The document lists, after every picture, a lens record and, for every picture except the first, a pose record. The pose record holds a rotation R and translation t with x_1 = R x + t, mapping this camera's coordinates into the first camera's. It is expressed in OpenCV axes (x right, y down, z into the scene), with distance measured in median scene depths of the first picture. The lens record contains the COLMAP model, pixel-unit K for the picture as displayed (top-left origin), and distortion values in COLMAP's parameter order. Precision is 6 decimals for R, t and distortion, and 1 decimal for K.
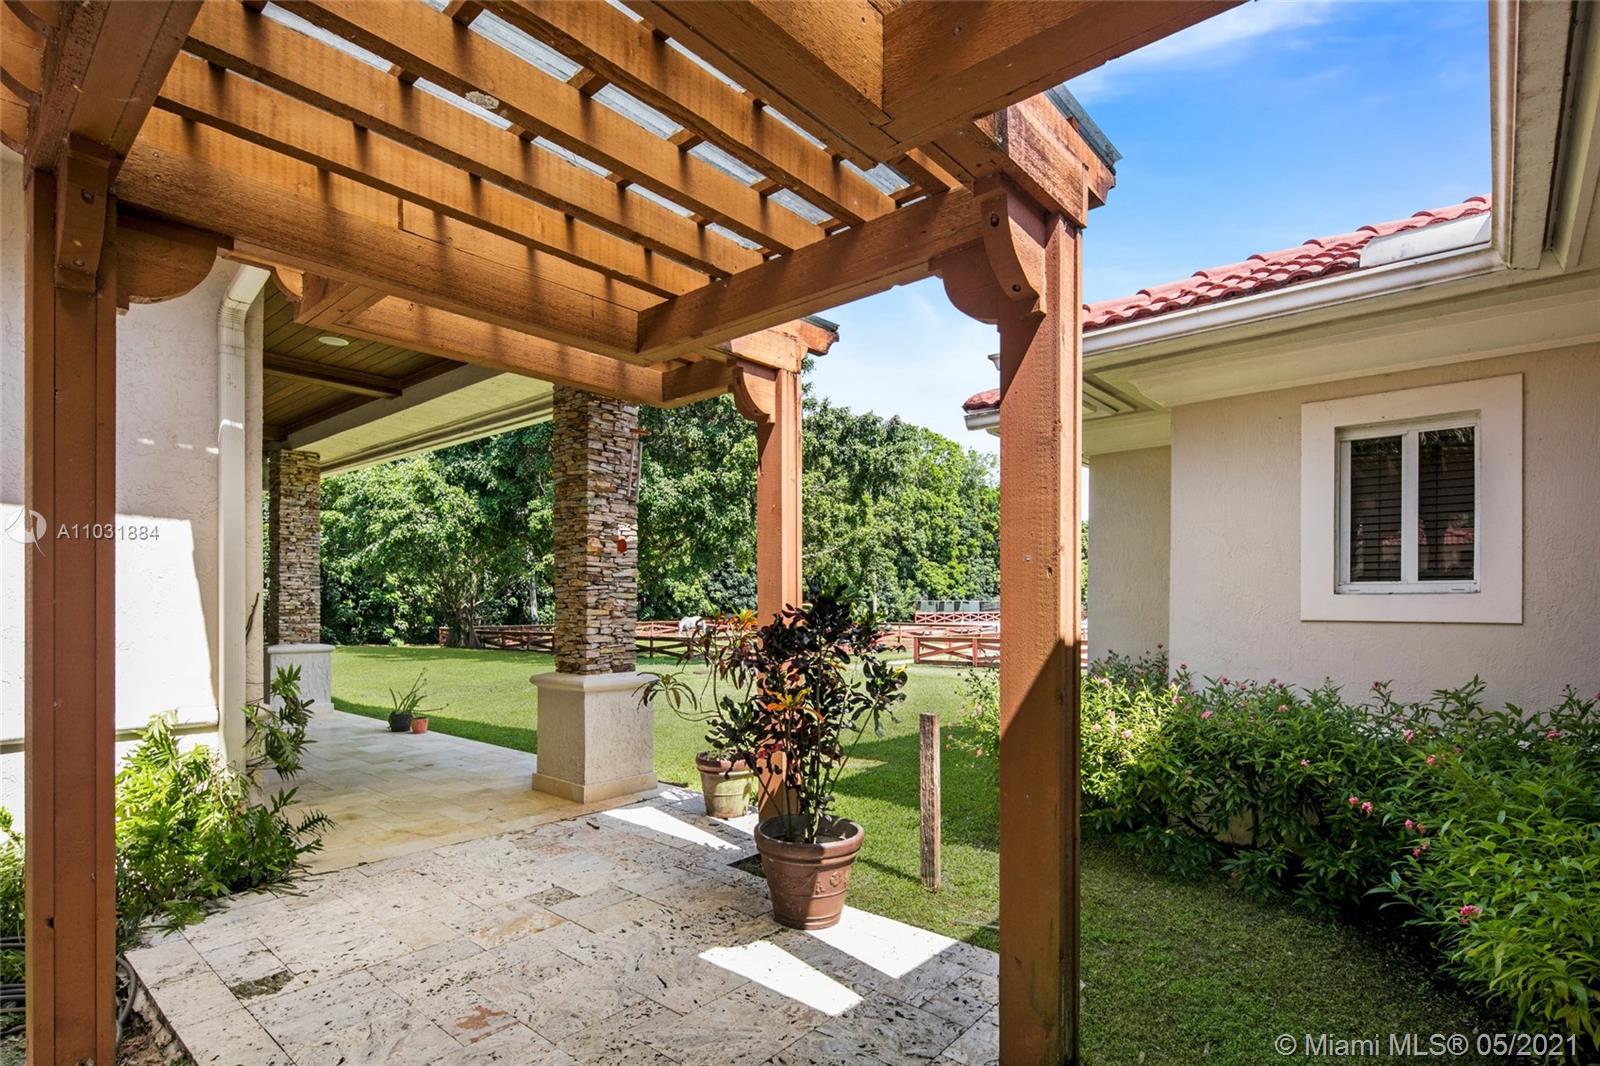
lens RADIAL K [[781.0, 0, 782.8], [0, 781.0, 619.1], [0, 0, 1]] dist [0.004994, -0.002160]
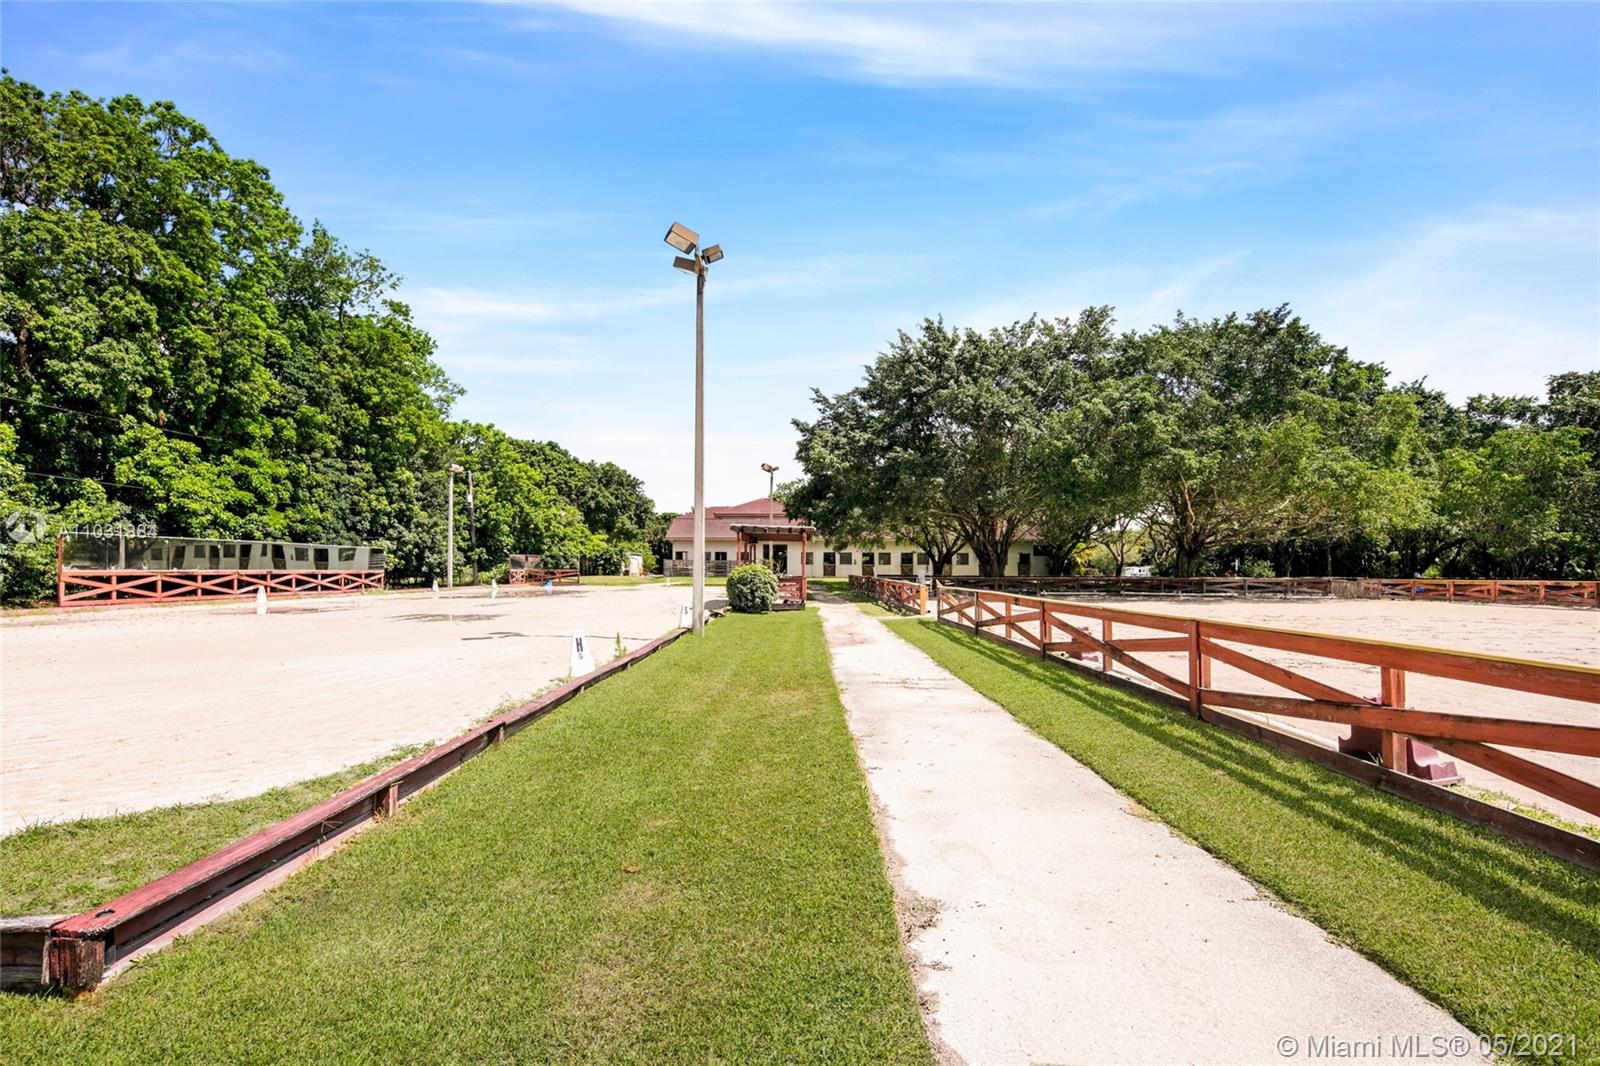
lens RADIAL K [[781.0, 0, 816.3], [0, 781.0, 569.1], [0, 0, 1]] dist [0.004994, -0.002160]
pose [[0.740278, 0.002158, 0.672298, 0.380279], [0.009082, 0.999872, -0.013209, -0.003182], [-0.672240, 0.015884, 0.740163, 1.160166]]
